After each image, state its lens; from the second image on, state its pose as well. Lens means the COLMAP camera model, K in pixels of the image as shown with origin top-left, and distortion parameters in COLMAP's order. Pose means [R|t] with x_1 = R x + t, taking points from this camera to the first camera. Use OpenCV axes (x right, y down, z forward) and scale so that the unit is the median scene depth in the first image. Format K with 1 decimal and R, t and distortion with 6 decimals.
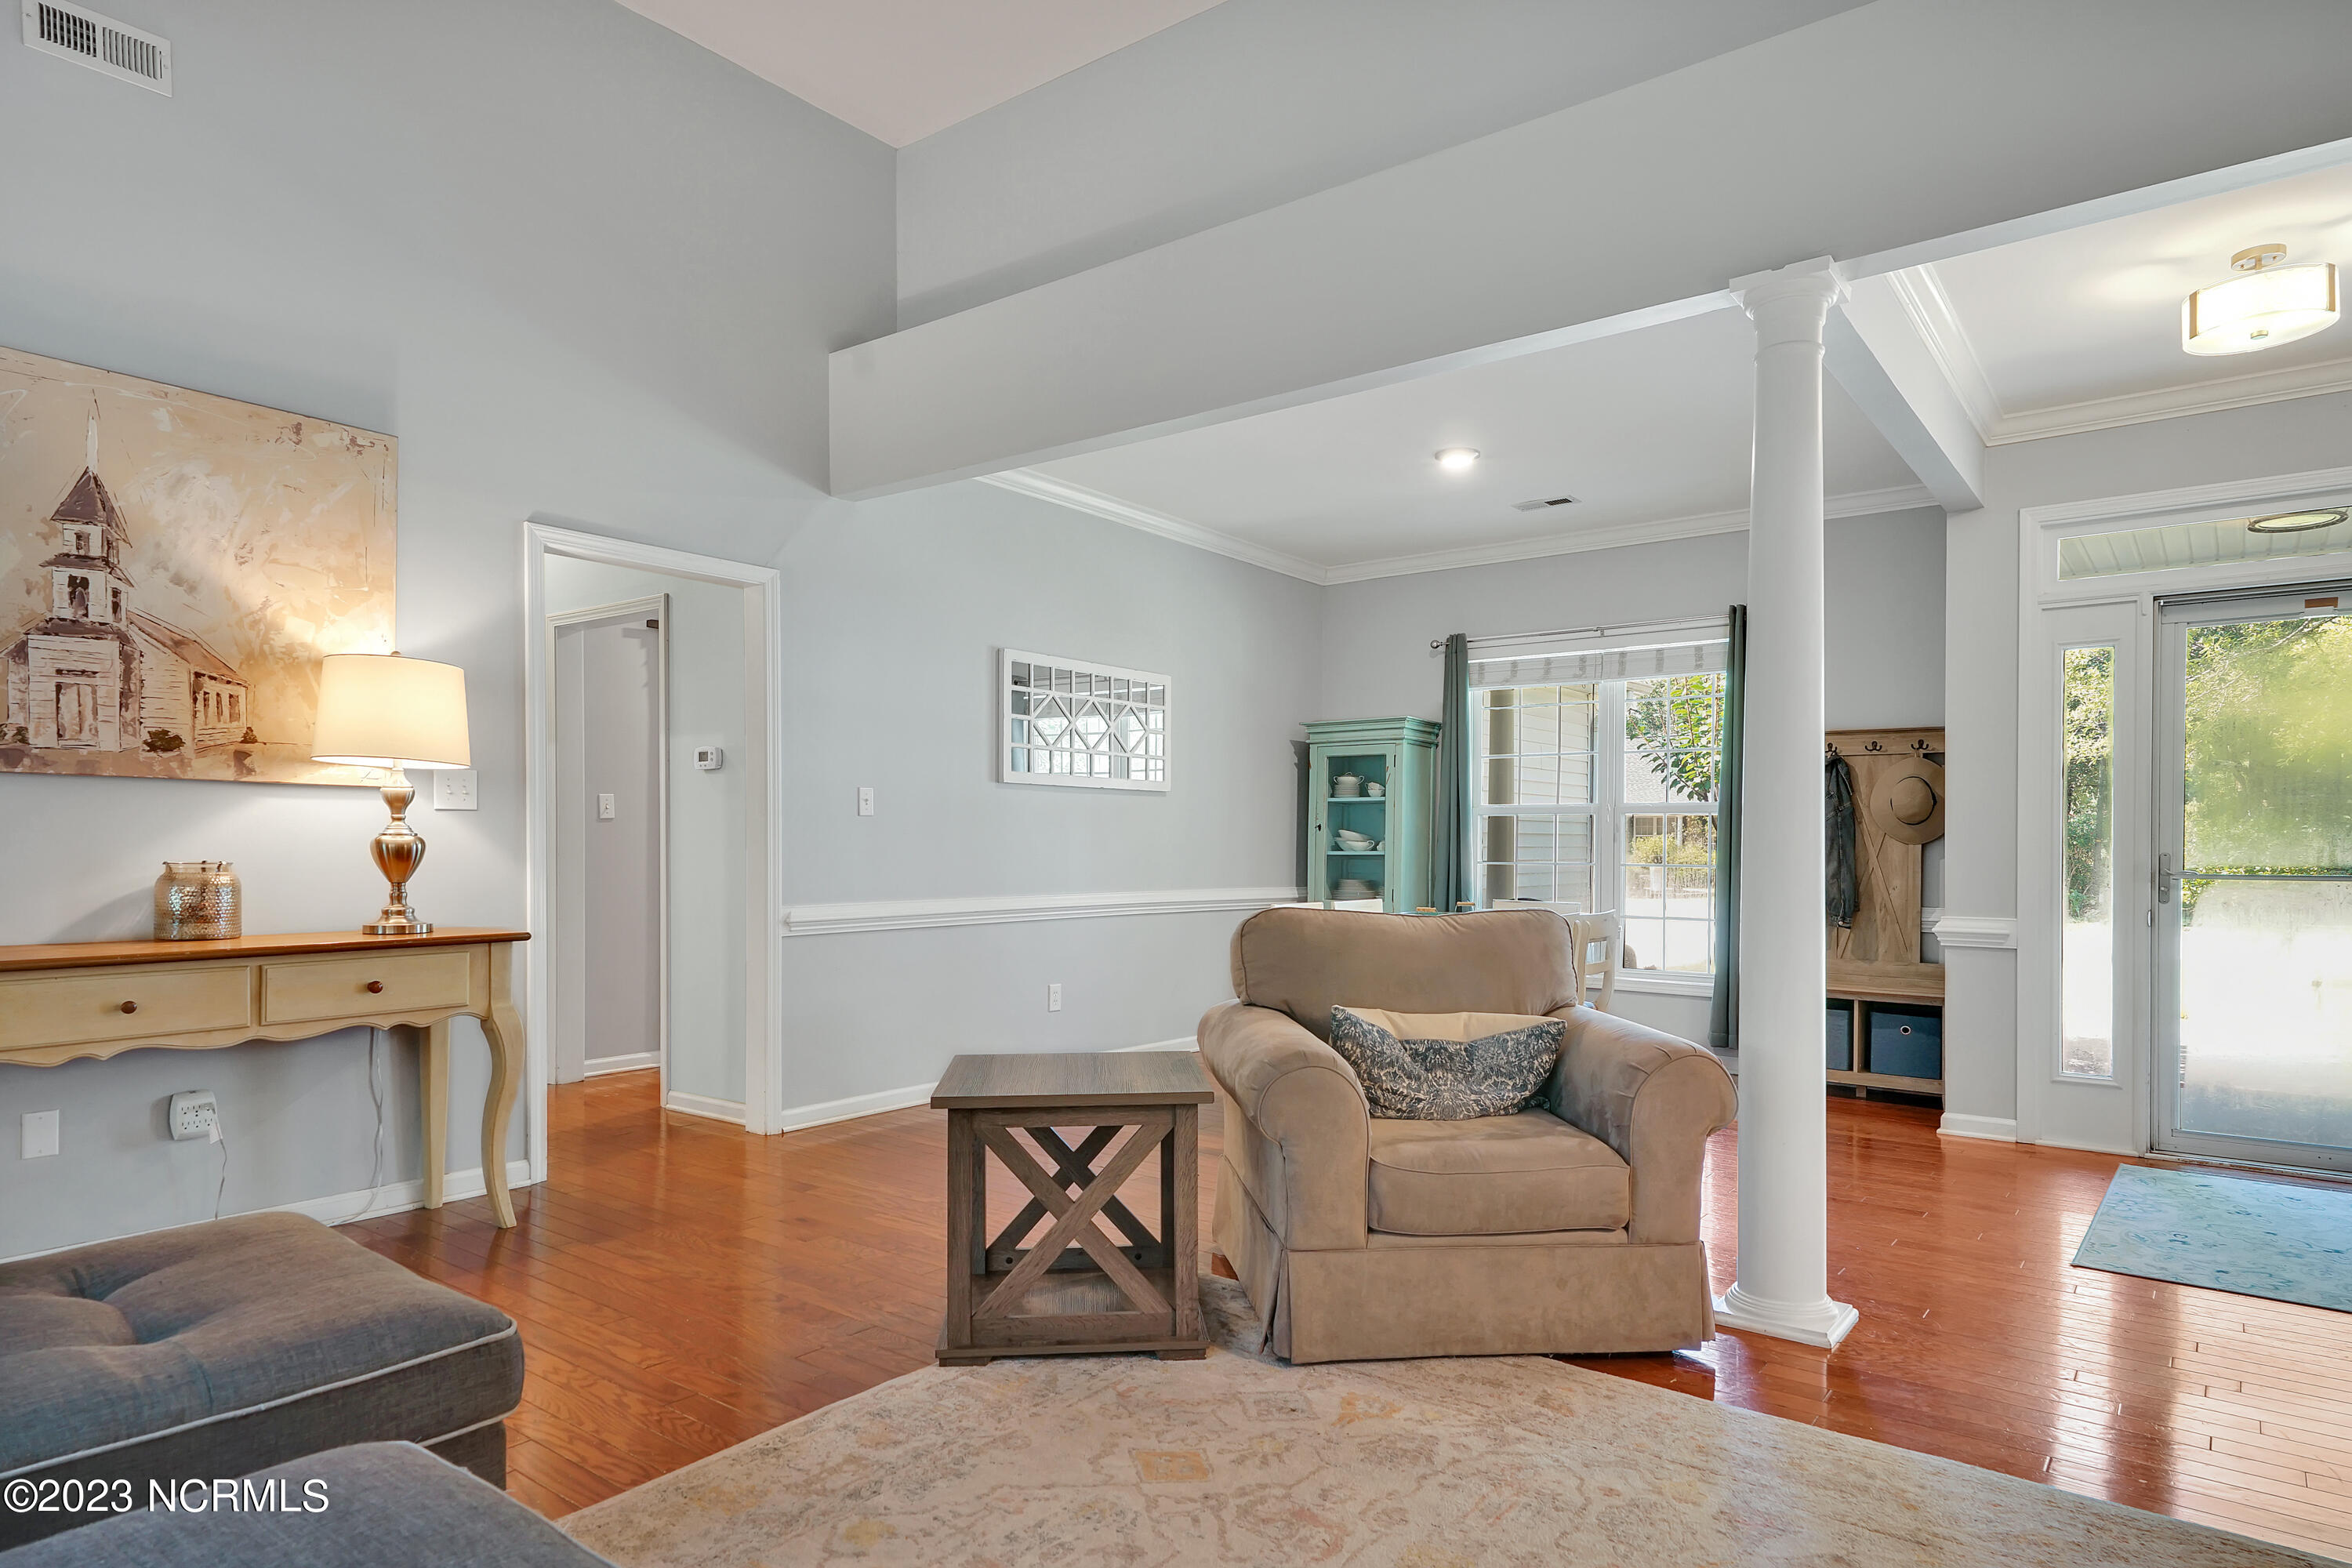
lens RADIAL K [[1374.2, 0, 1190.6], [0, 1374.2, 836.9], [0, 0, 1]] dist [0.030099, -0.014115]
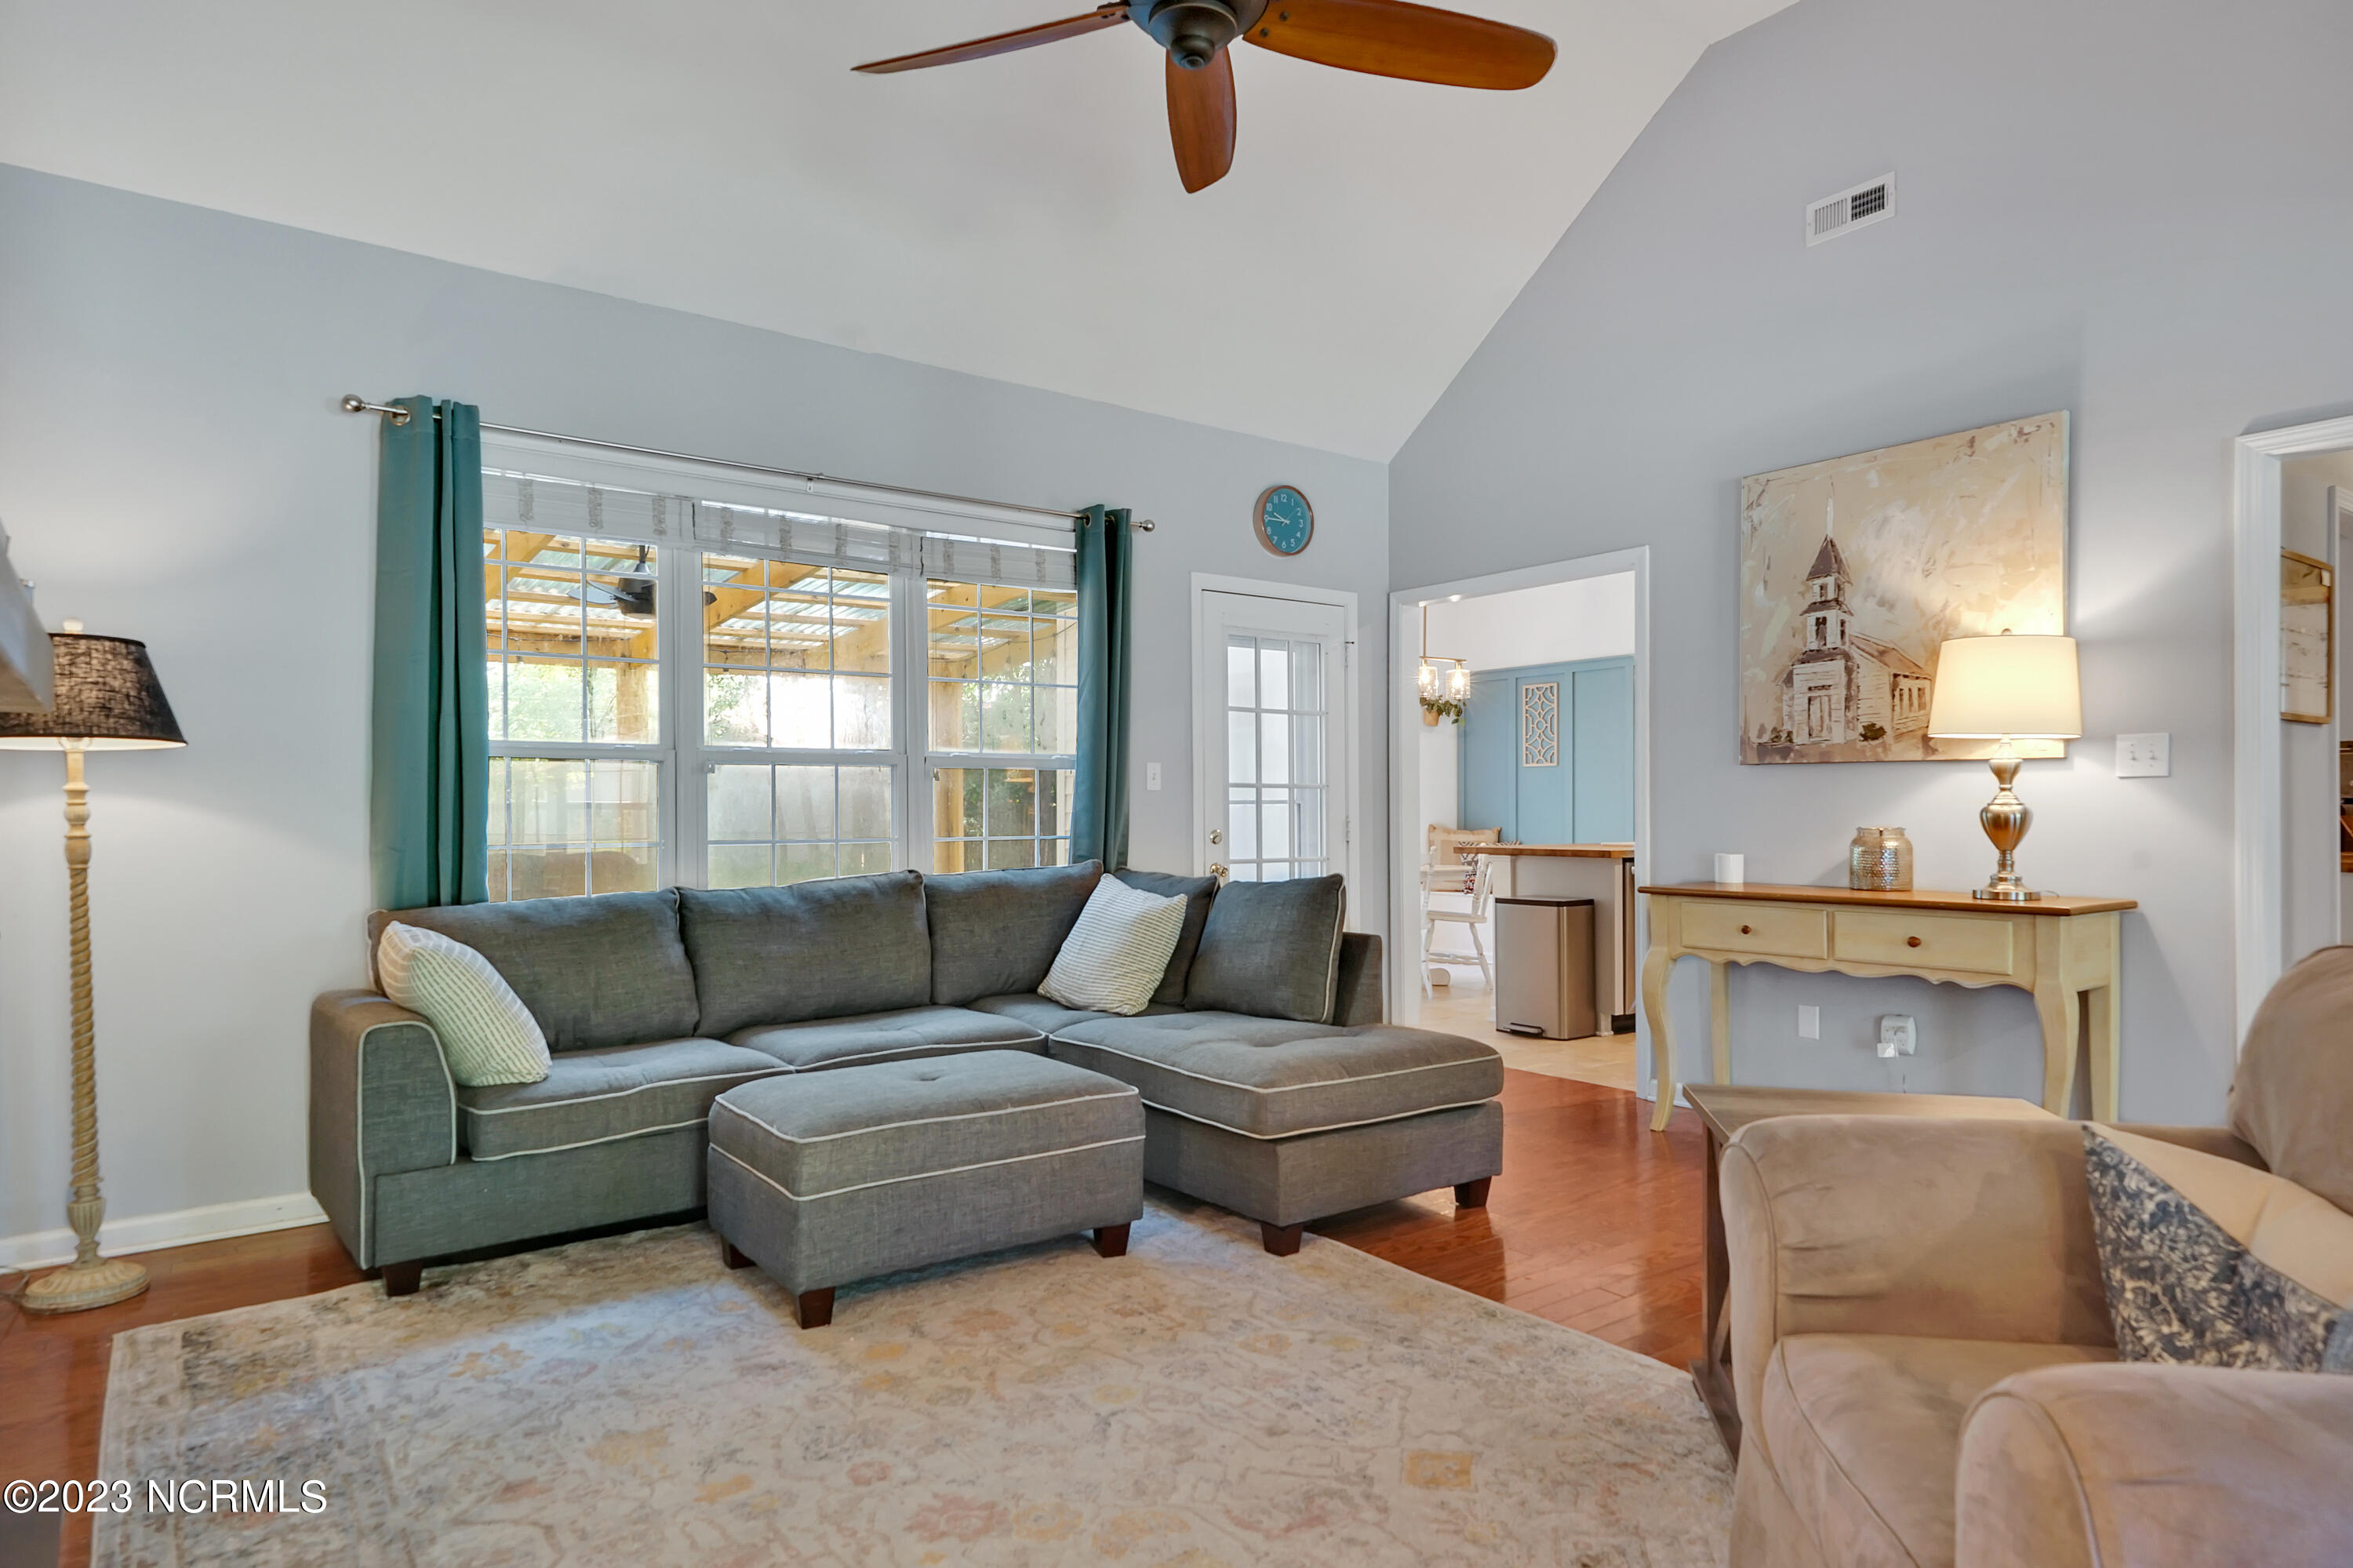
lens RADIAL K [[1374.9, 0, 1177.0], [0, 1374.9, 795.6], [0, 0, 1]] dist [0.030099, -0.014115]
pose [[-0.289112, -0.013534, -0.957200, 0.650931], [0.004639, 0.999869, -0.015538, 0.005581], [0.957284, -0.008932, -0.289011, 0.757125]]
